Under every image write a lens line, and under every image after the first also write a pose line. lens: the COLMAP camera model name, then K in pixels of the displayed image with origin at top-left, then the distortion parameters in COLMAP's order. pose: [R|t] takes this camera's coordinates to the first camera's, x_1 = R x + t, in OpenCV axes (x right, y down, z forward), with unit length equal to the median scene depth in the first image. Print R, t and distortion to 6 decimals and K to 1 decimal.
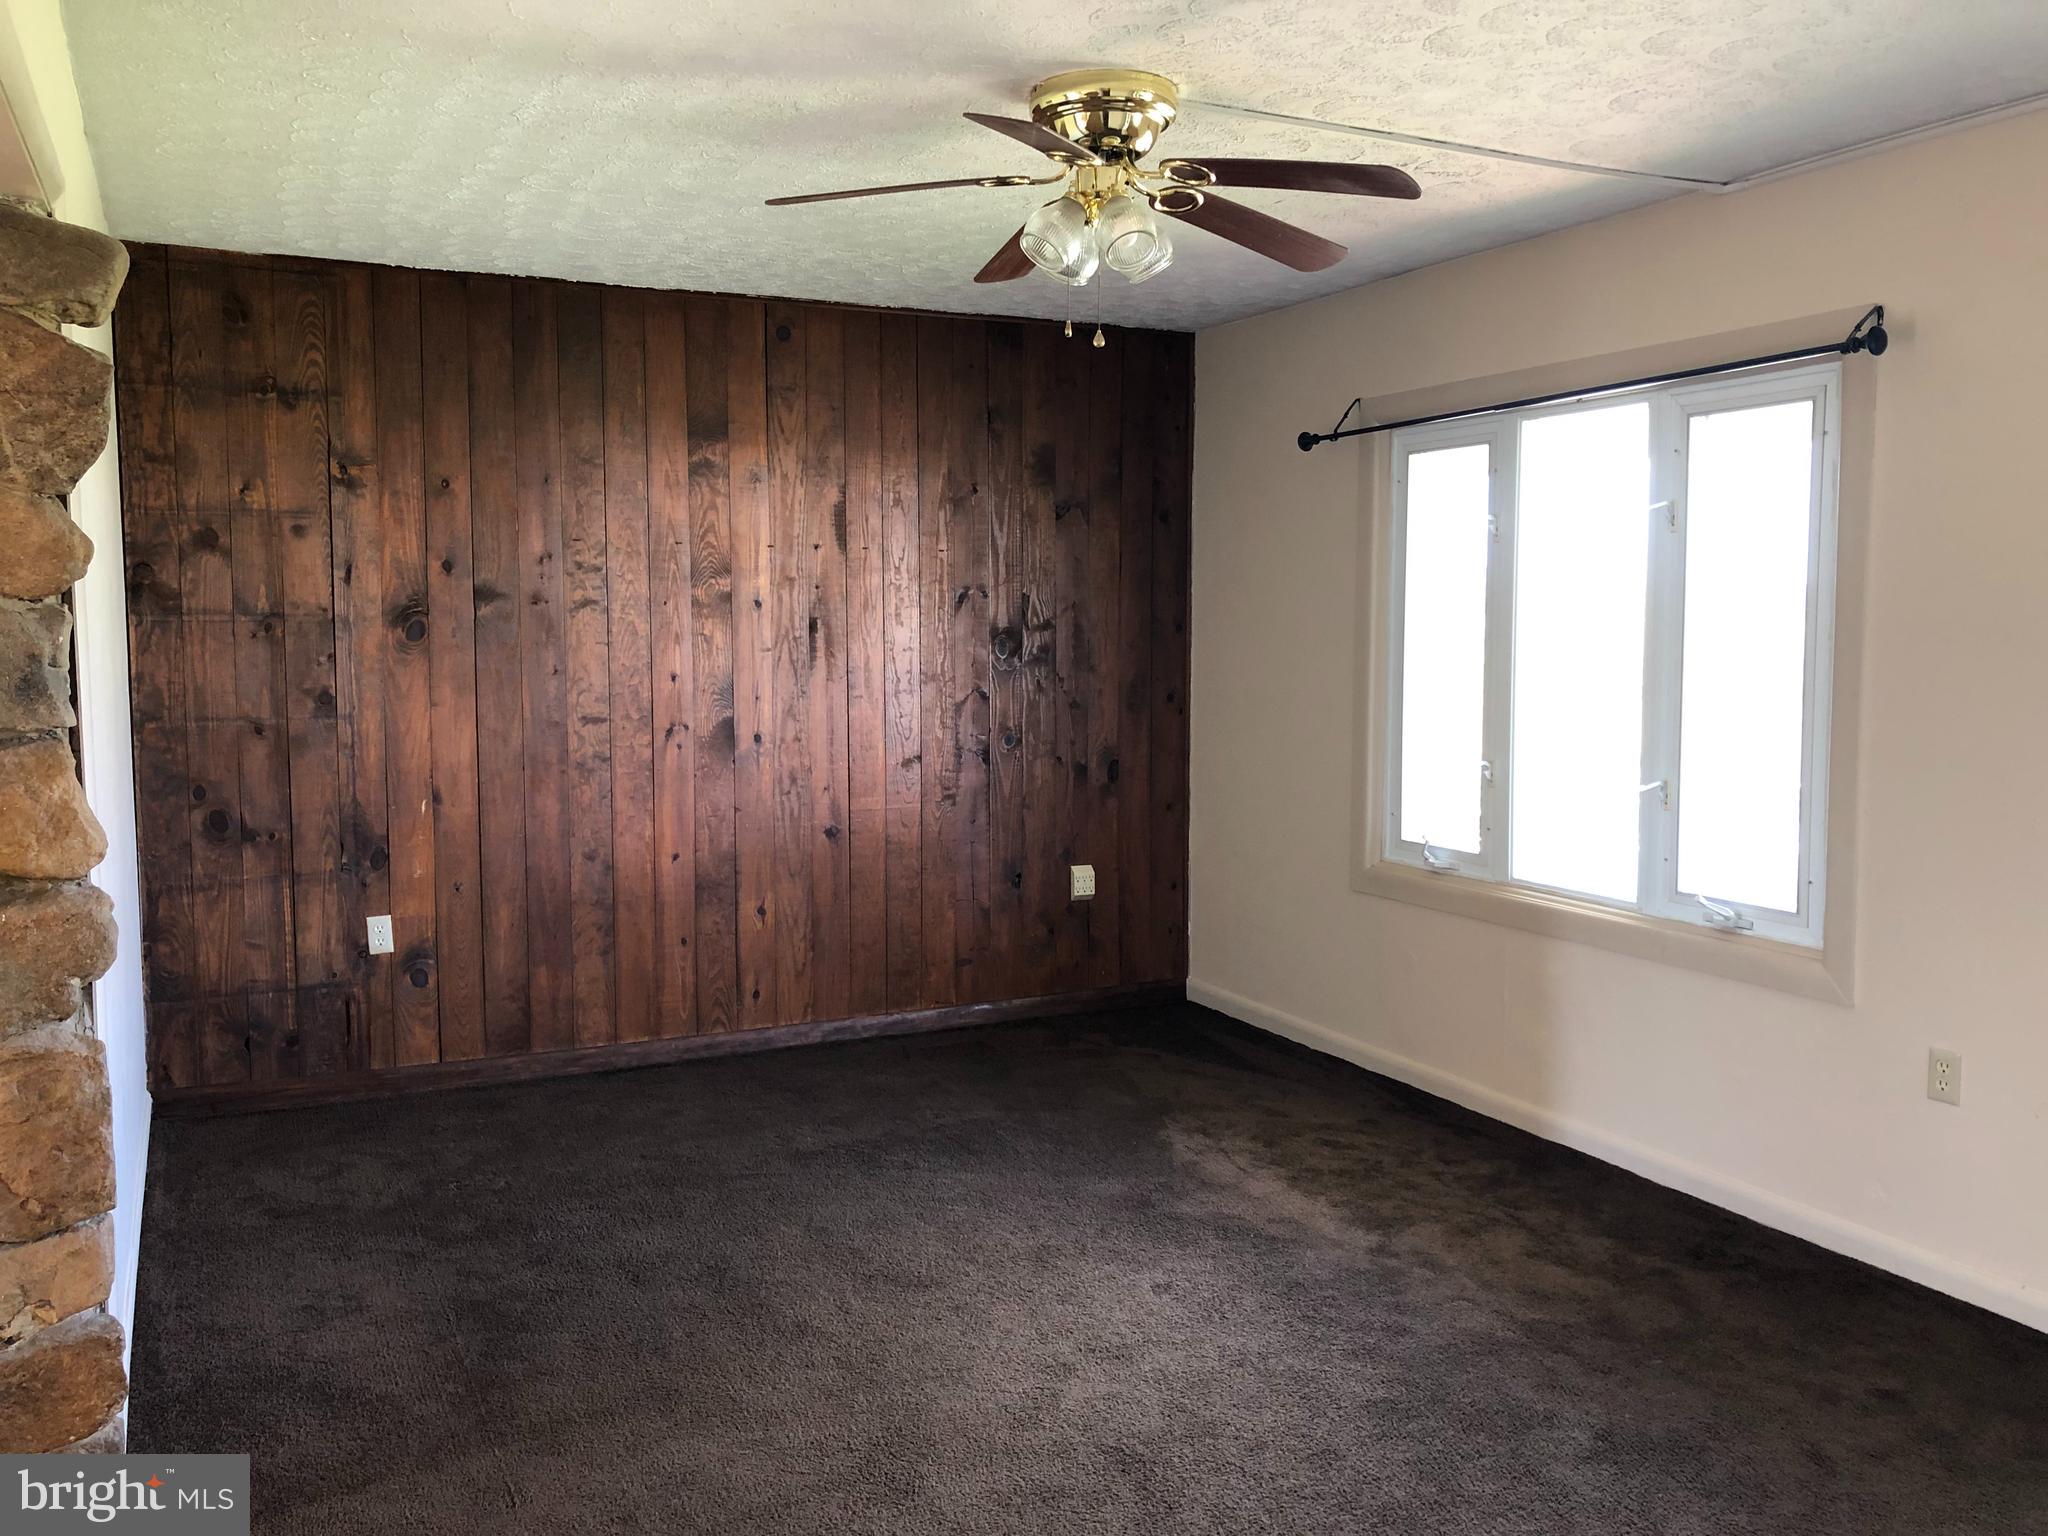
lens RADIAL K [[1680.9, 0, 1016.6], [0, 1680.9, 757.9], [0, 0, 1]] dist [0.028947, -0.026338]
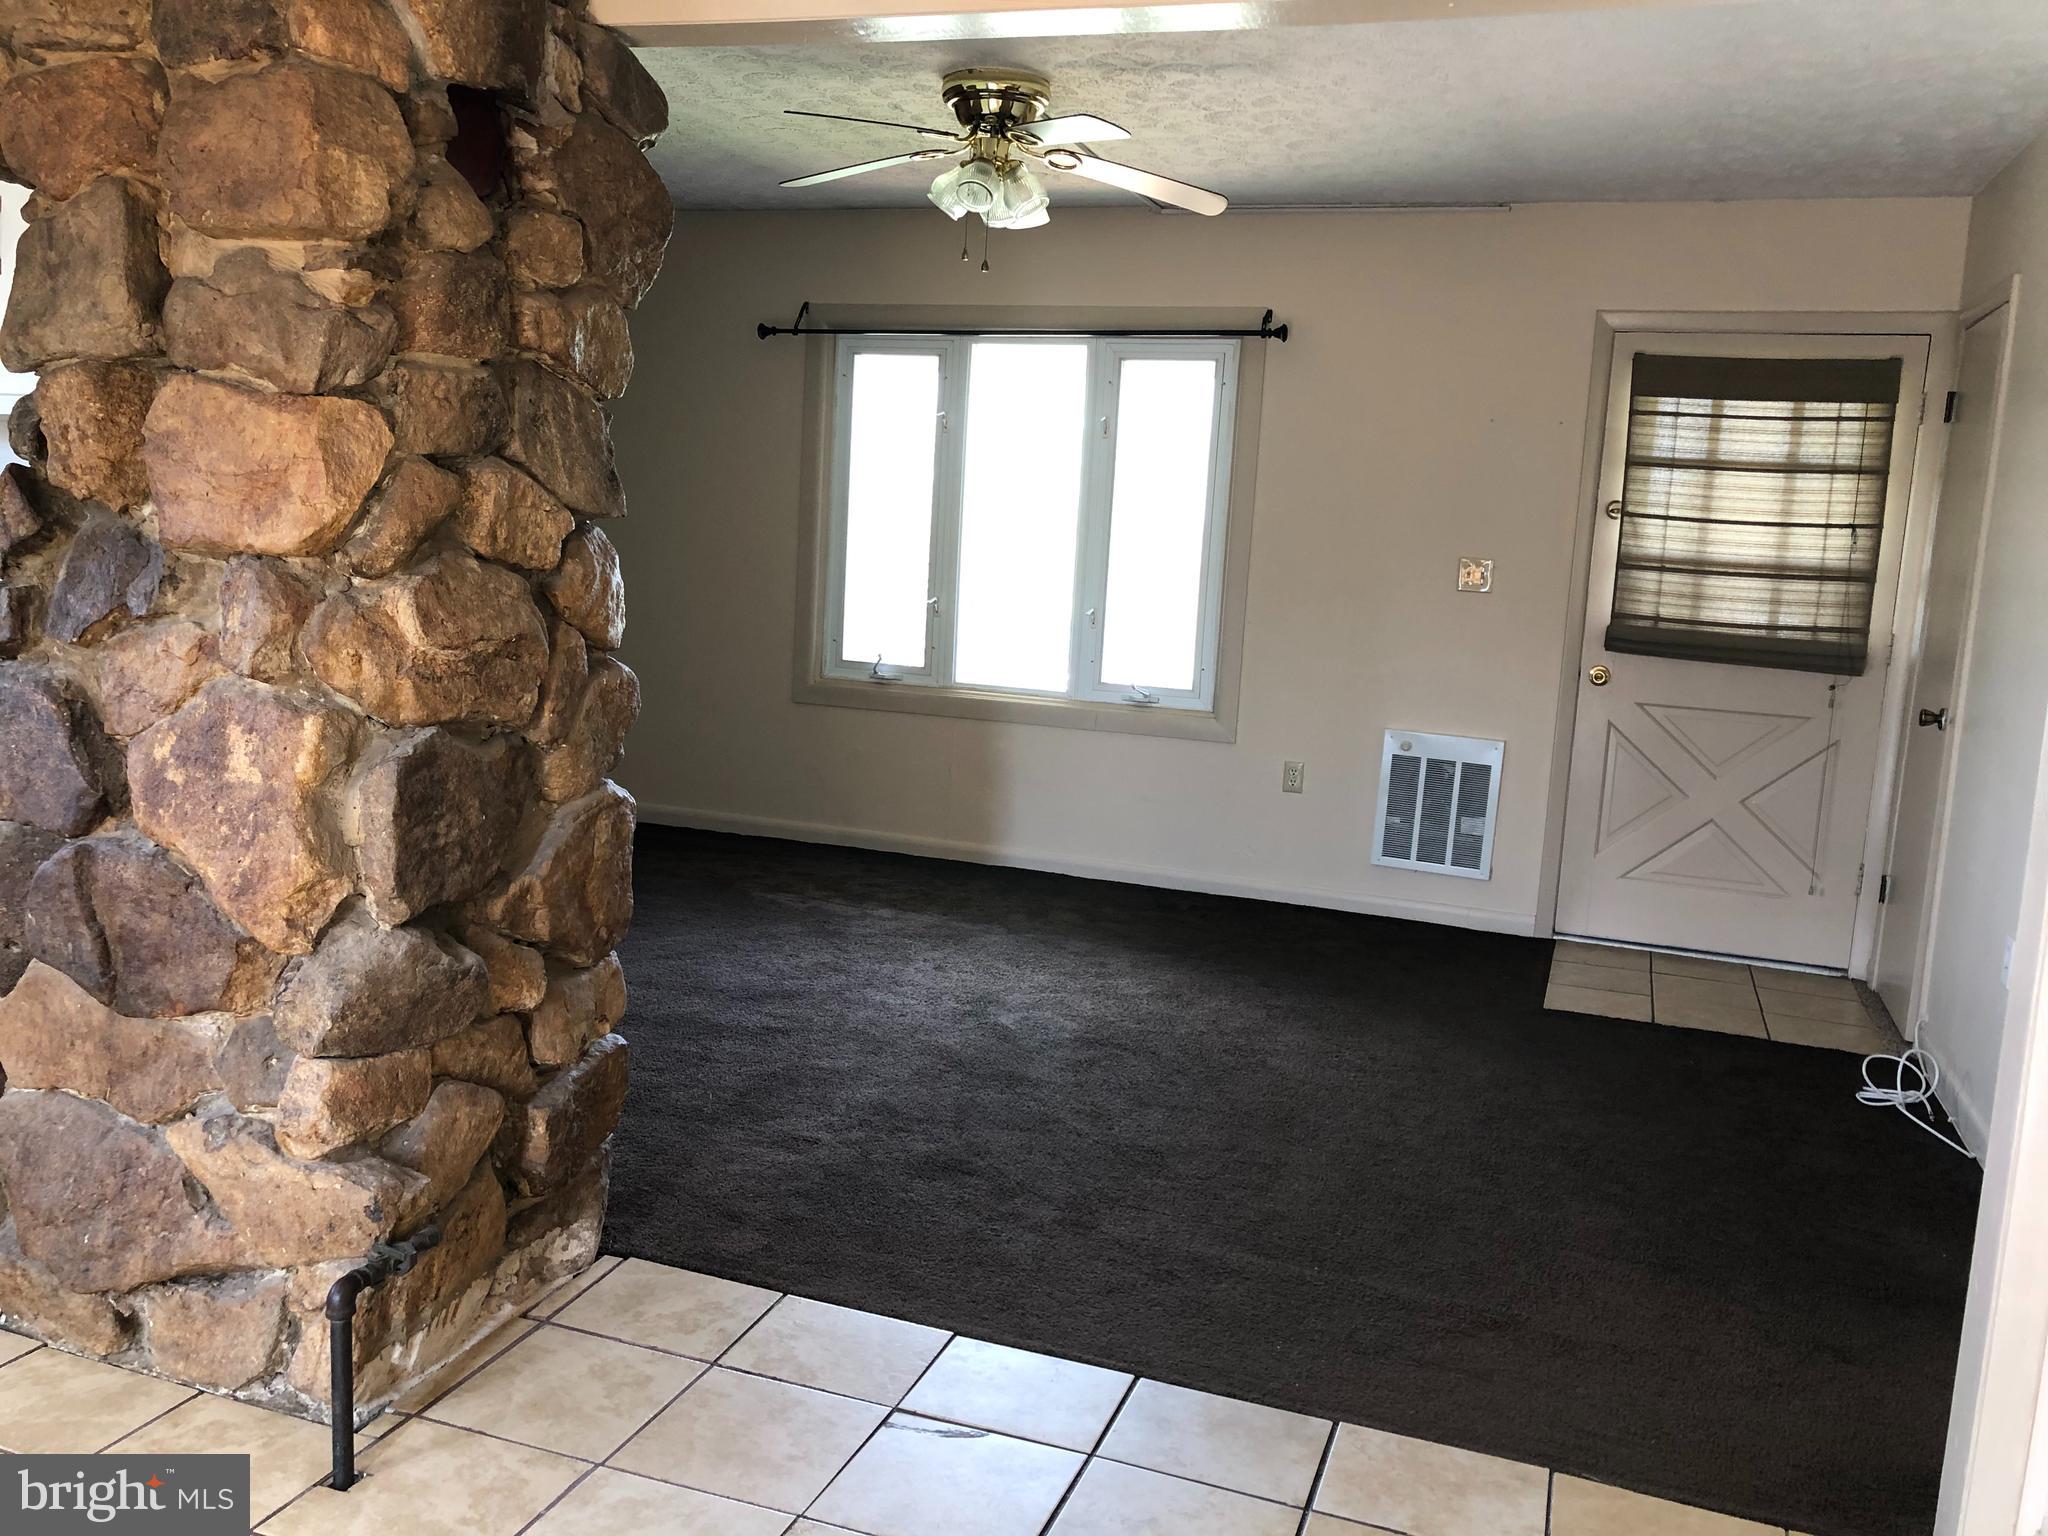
lens RADIAL K [[1680.9, 0, 1017.5], [0, 1680.9, 756.6], [0, 0, 1]] dist [0.028947, -0.026338]
pose [[0.710313, -0.053952, 0.701816, -0.610586], [0.004515, 0.997387, 0.072104, 0.032828], [-0.703872, -0.048048, 0.708700, -0.002694]]
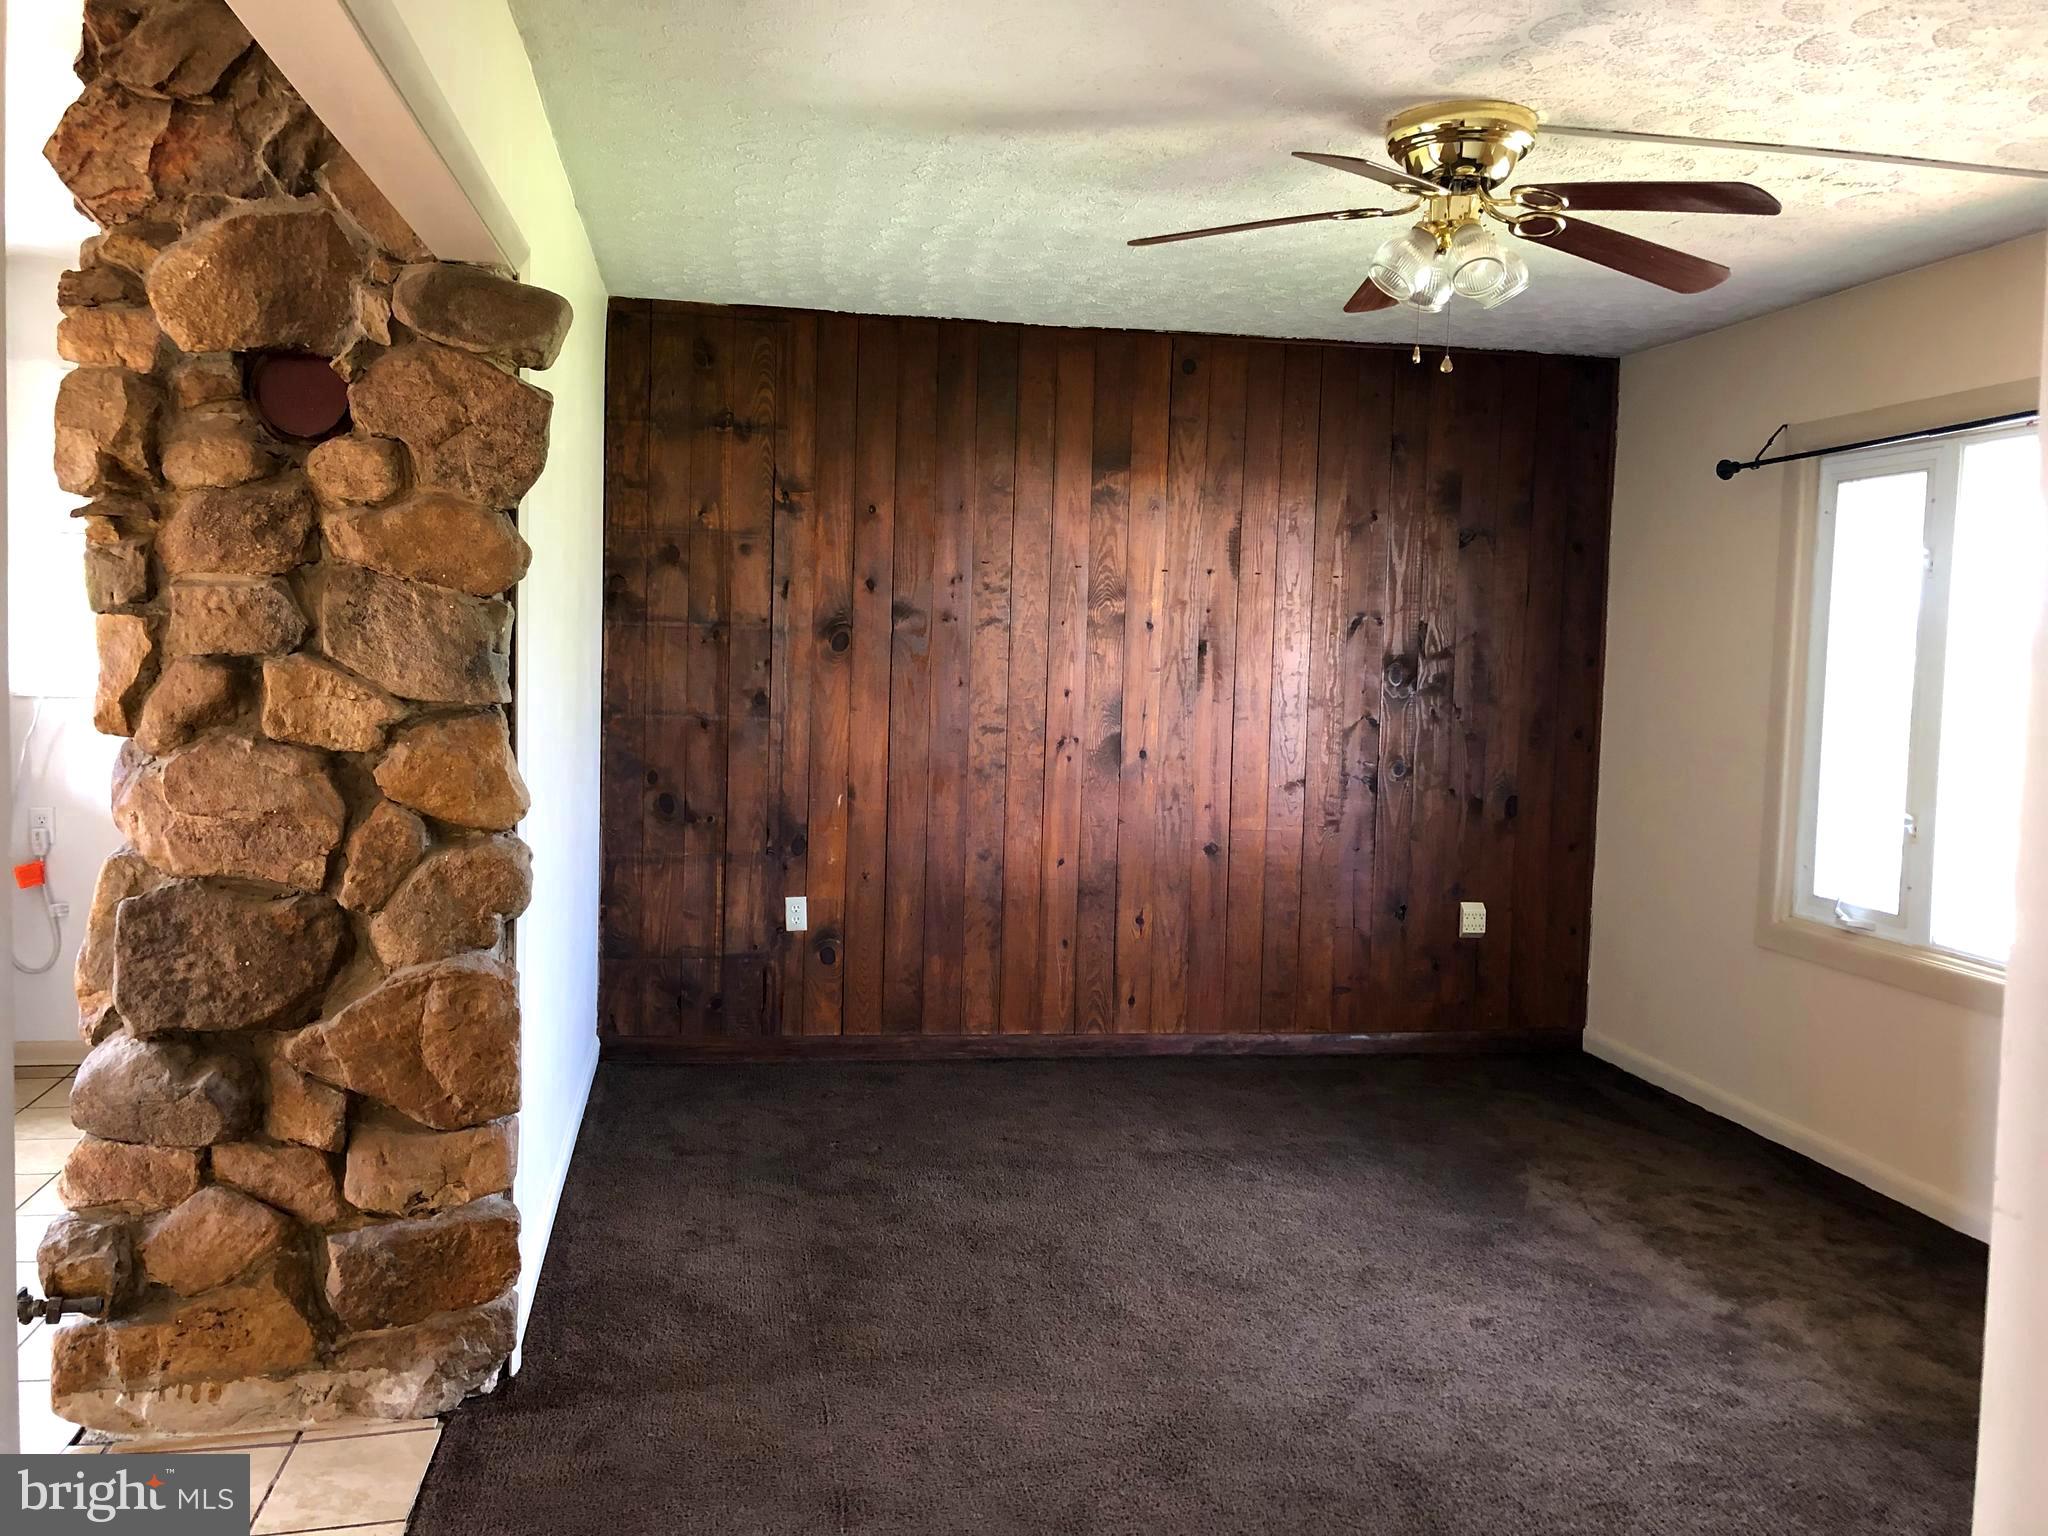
lens RADIAL K [[1680.9, 0, 1014.1], [0, 1680.9, 756.3], [0, 0, 1]] dist [0.028947, -0.026338]
pose [[0.960787, 0.047091, -0.273260, 0.058696], [-0.052611, 0.998532, -0.012902, 0.008083], [0.272252, 0.026773, 0.961854, -0.024213]]
